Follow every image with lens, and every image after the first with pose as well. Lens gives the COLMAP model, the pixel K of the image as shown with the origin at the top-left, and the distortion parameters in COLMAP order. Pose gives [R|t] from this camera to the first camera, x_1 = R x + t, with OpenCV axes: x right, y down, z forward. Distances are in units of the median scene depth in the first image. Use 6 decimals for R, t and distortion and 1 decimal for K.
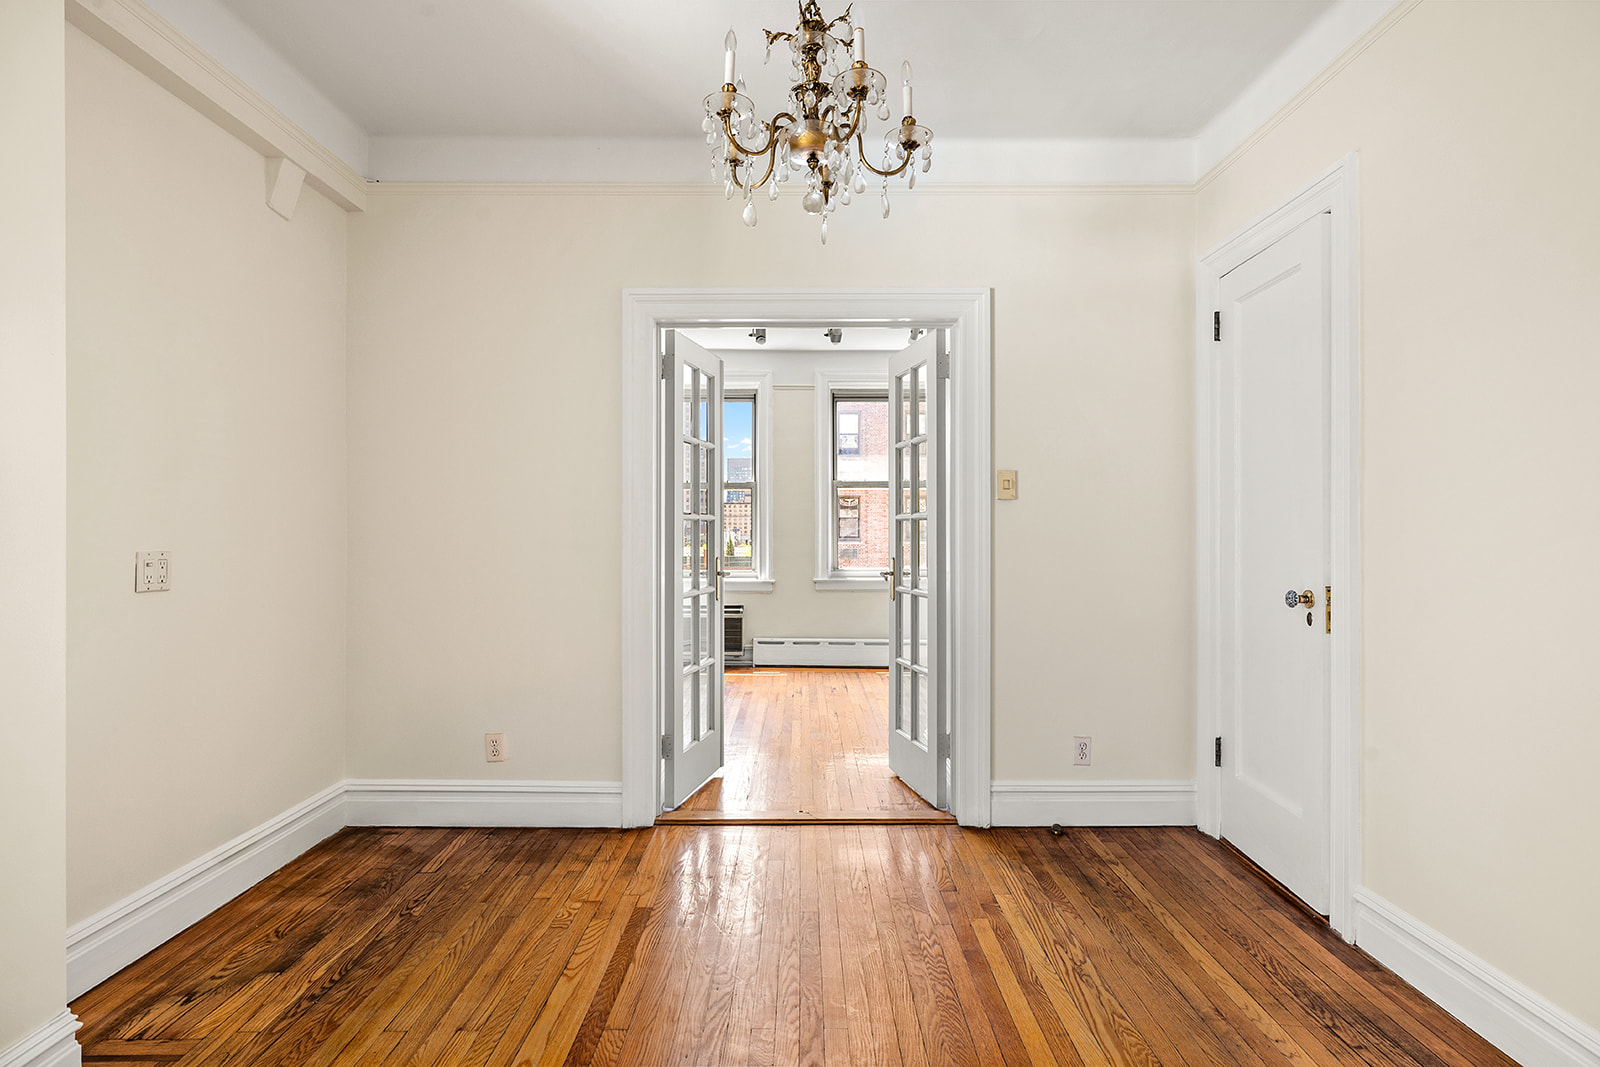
lens RADIAL K [[816.1, 0, 801.2], [0, 816.1, 534.7], [0, 0, 1]] dist [0.000459, 0.000082]
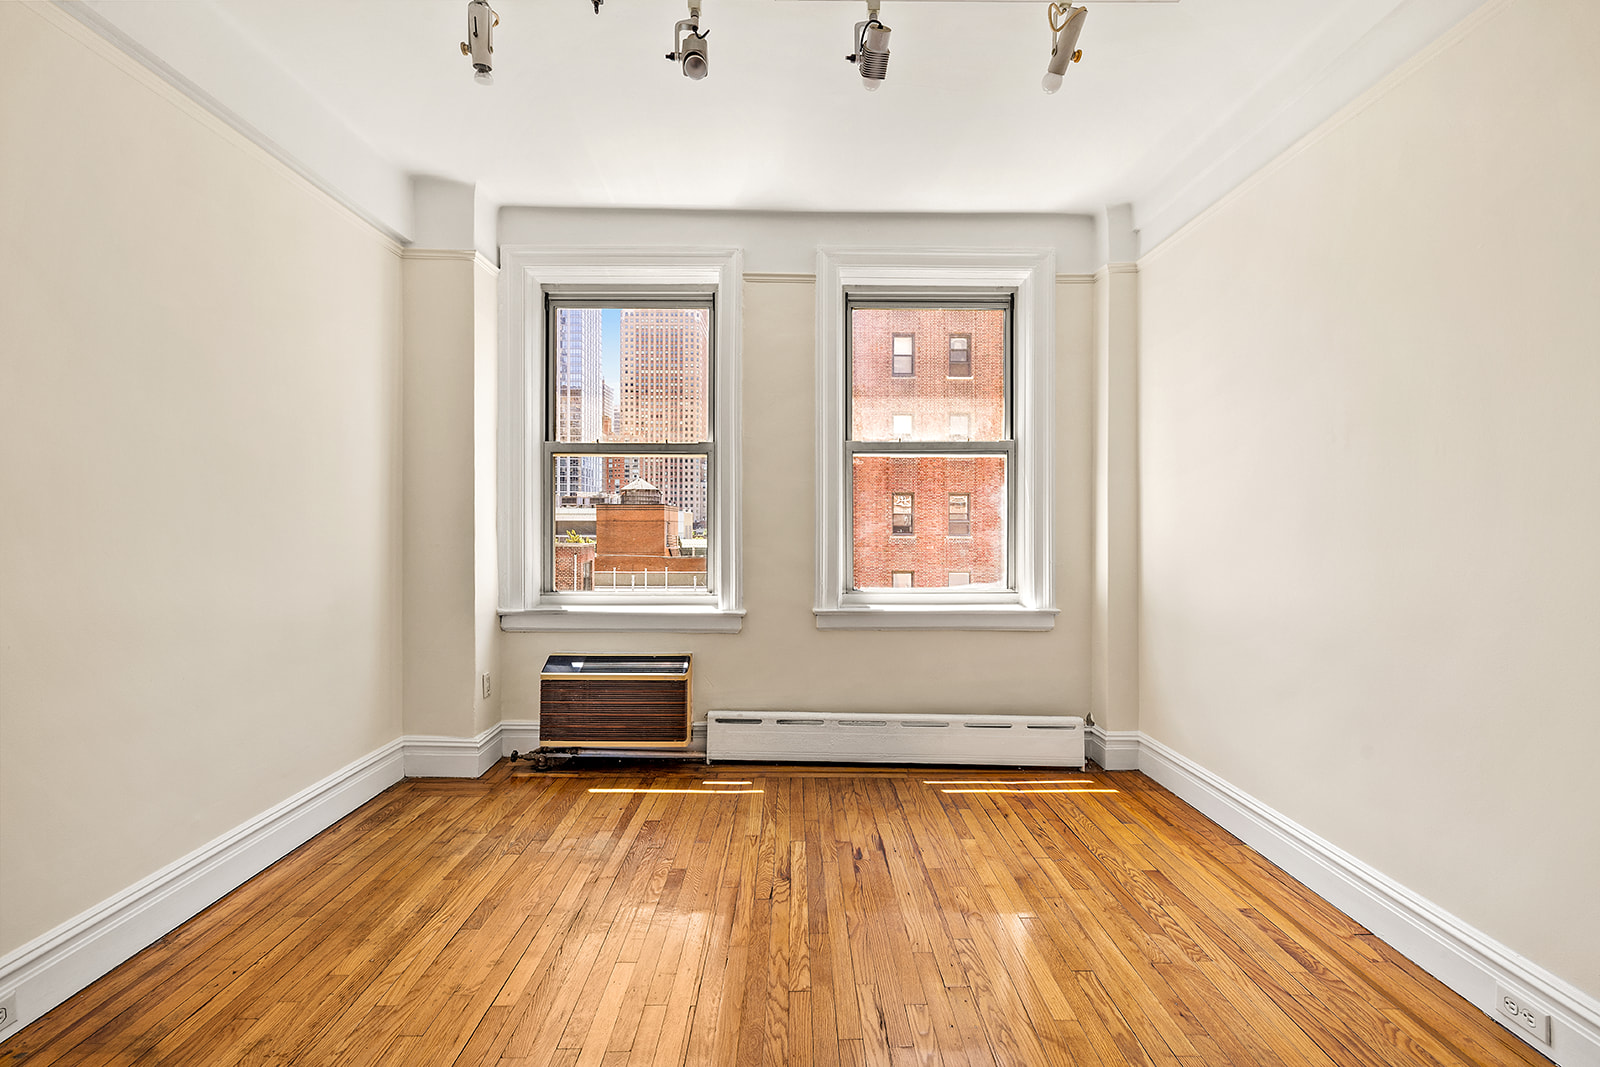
lens RADIAL K [[668.1, 0, 798.4], [0, 668.1, 524.3], [0, 0, 1]] dist [-0.022235, 0.000023]
pose [[0.999977, 0.003328, 0.005855, 0.001969], [-0.003304, 0.999986, -0.004186, -0.003827], [-0.005869, 0.004167, 0.999974, 0.526417]]
